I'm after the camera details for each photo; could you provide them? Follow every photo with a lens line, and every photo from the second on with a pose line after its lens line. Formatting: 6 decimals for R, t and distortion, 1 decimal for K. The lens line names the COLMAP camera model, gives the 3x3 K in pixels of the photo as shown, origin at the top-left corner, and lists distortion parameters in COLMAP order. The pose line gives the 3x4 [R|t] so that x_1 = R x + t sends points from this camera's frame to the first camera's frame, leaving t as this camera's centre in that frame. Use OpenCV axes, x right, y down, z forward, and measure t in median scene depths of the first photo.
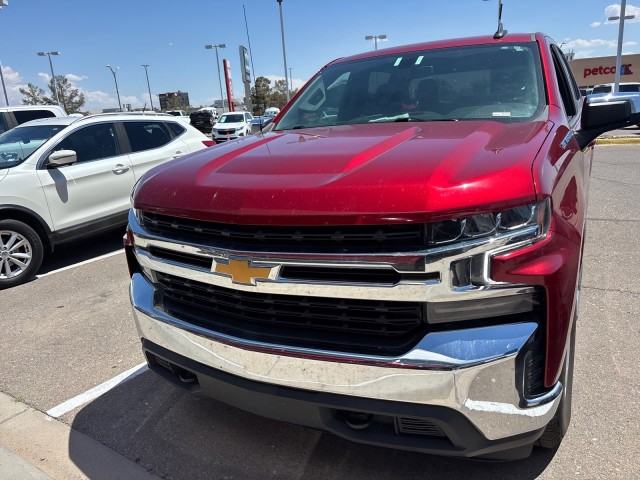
lens RADIAL K [[455.9, 0, 320.1], [0, 455.9, 241.6], [0, 0, 1]] dist [0.027063, -0.013578]
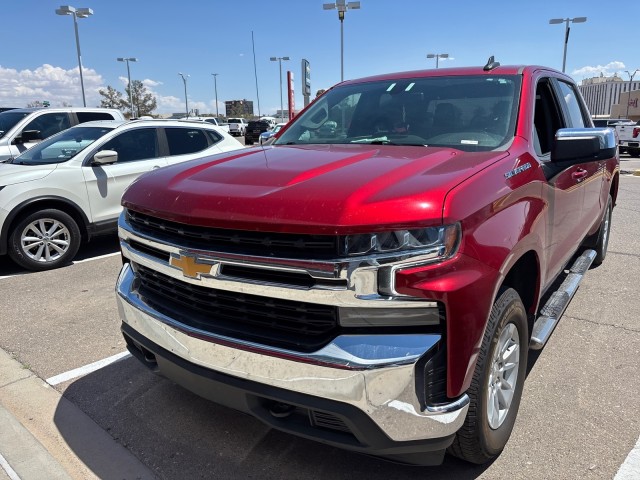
lens RADIAL K [[455.9, 0, 320.7], [0, 455.9, 235.3], [0, 0, 1]] dist [0.027063, -0.013578]
pose [[0.991217, 0.078865, -0.106157, 0.183961], [-0.082998, 0.995932, -0.035091, 0.000984], [0.102957, 0.043593, 0.993730, -0.074732]]
